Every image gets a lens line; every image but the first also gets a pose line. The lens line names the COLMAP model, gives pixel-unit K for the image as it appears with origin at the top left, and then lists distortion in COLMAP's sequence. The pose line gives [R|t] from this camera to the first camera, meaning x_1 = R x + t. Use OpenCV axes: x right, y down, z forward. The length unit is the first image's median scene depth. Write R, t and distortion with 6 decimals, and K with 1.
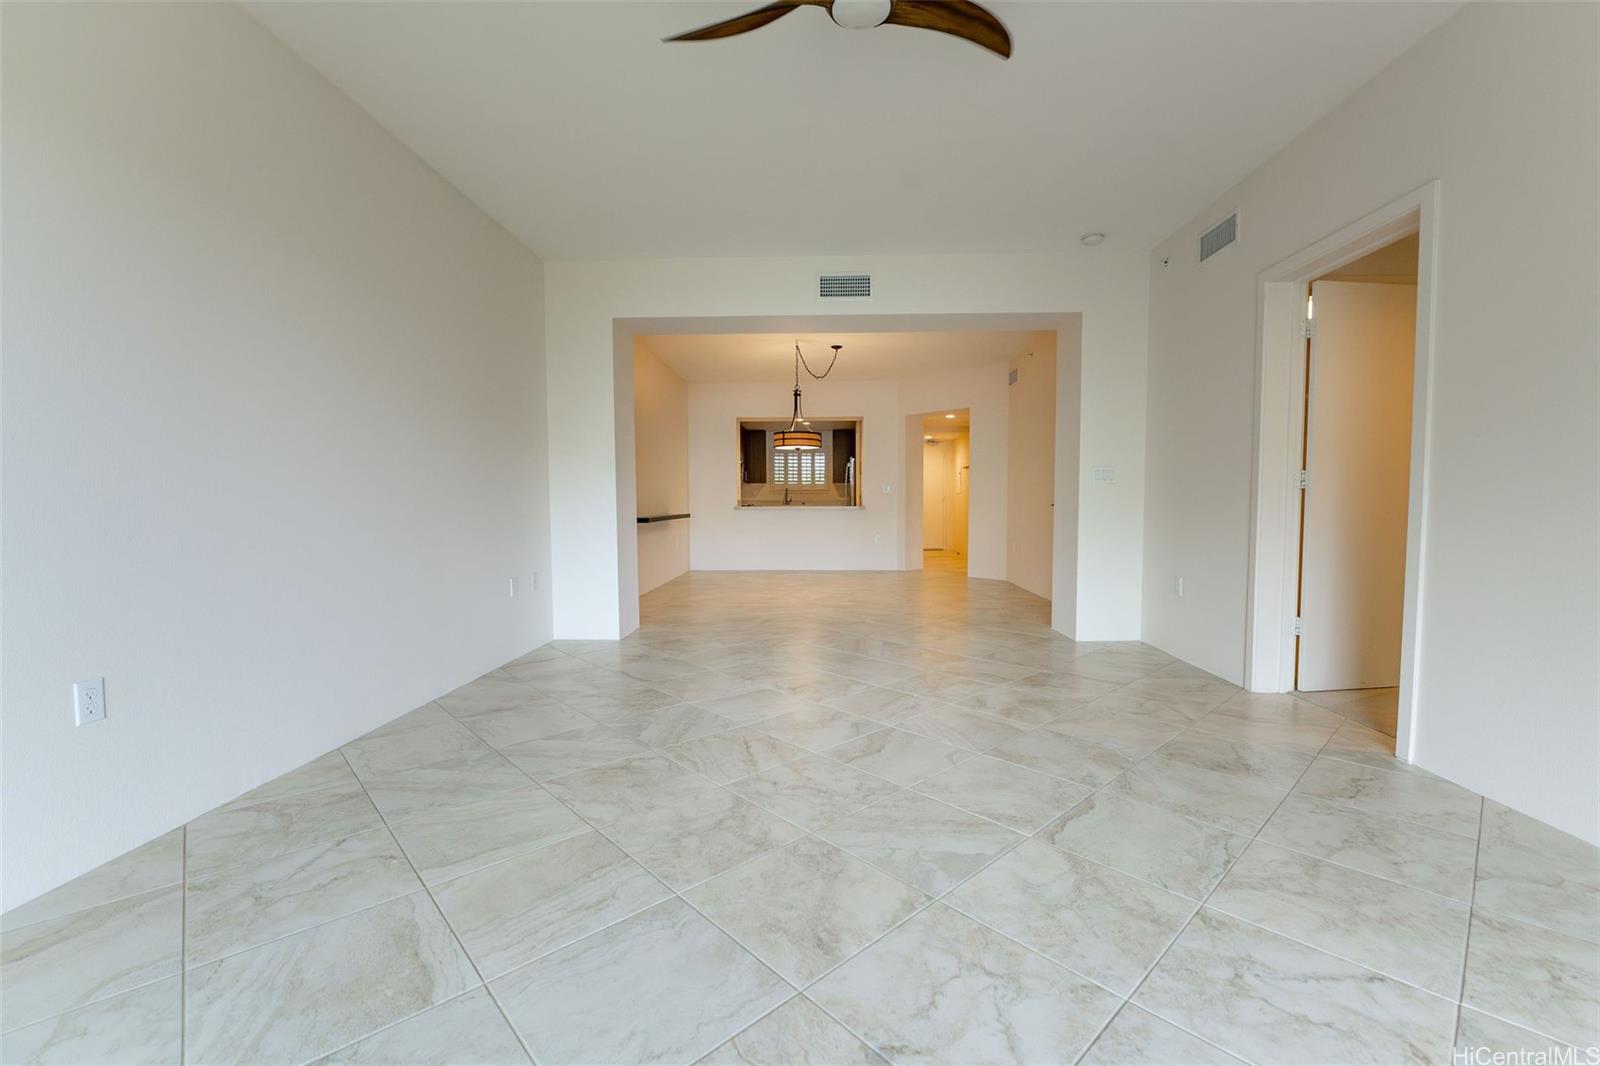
lens RADIAL K [[649.8, 0, 797.5], [0, 649.8, 536.7], [0, 0, 1]] dist [-0.003706, -0.000543]
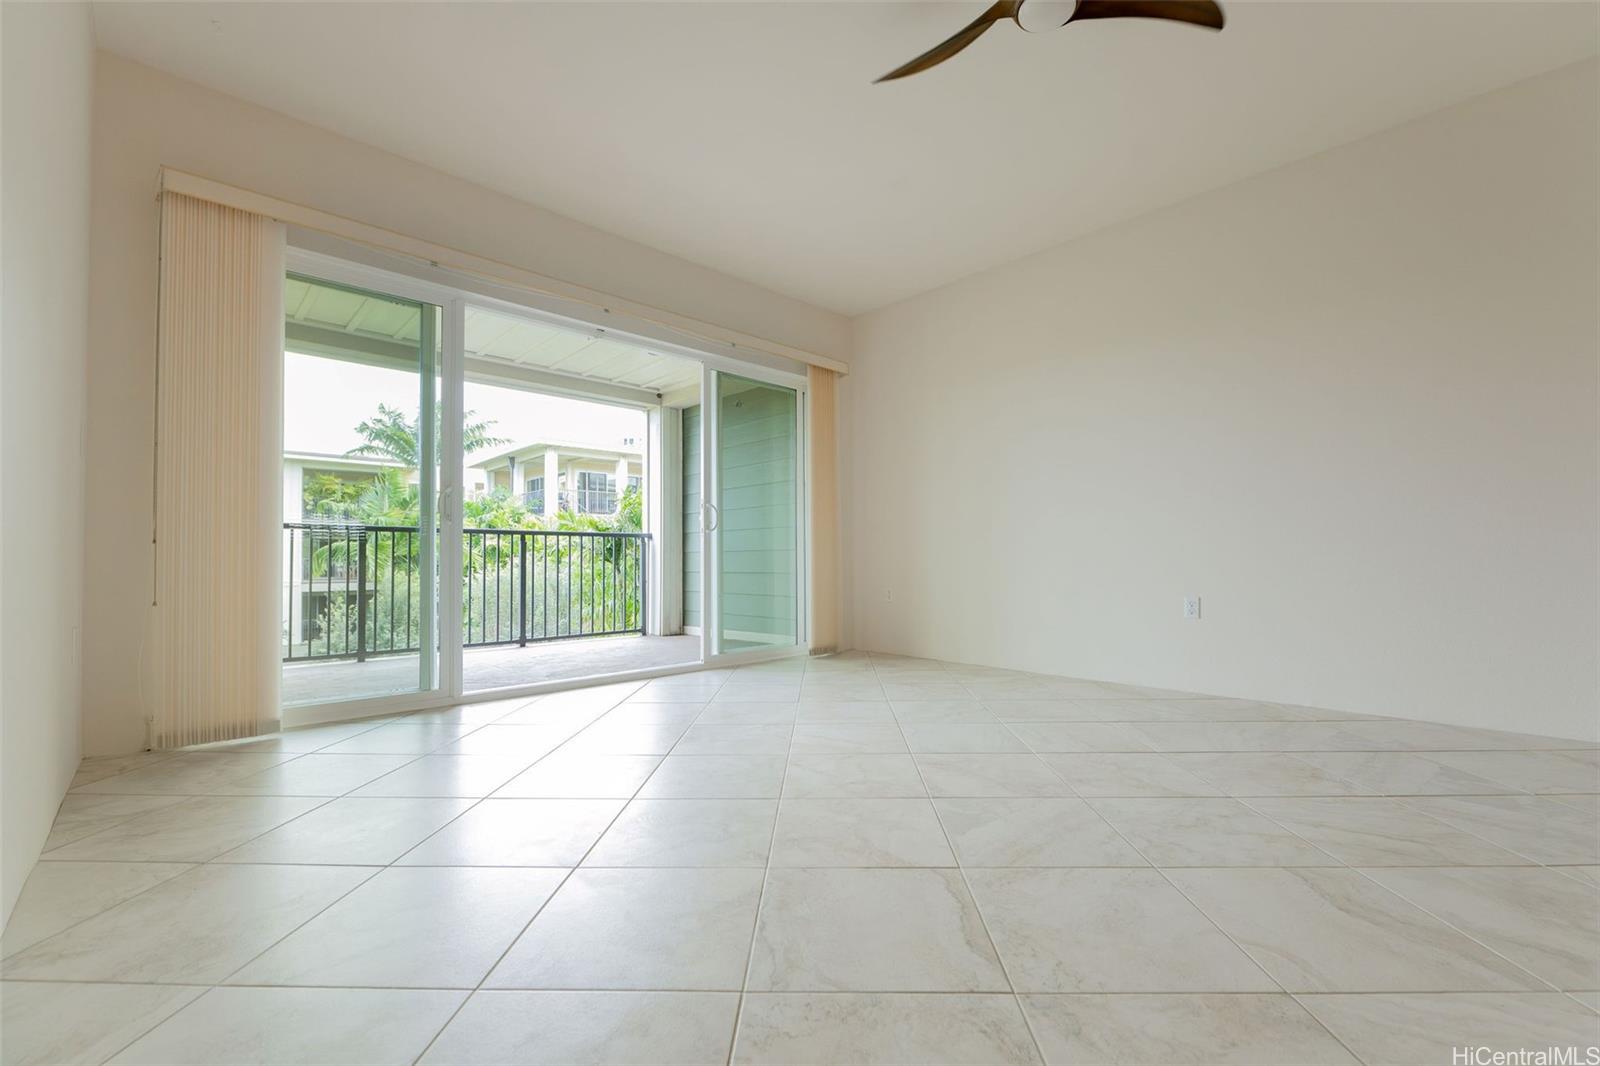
lens RADIAL K [[662.3, 0, 799.8], [0, 662.3, 548.0], [0, 0, 1]] dist [-0.002255, -0.000385]
pose [[-0.694762, -0.006518, -0.719210, 1.179468], [-0.025671, 0.999547, 0.015740, 0.075106], [0.718782, 0.029399, -0.694614, 1.547350]]
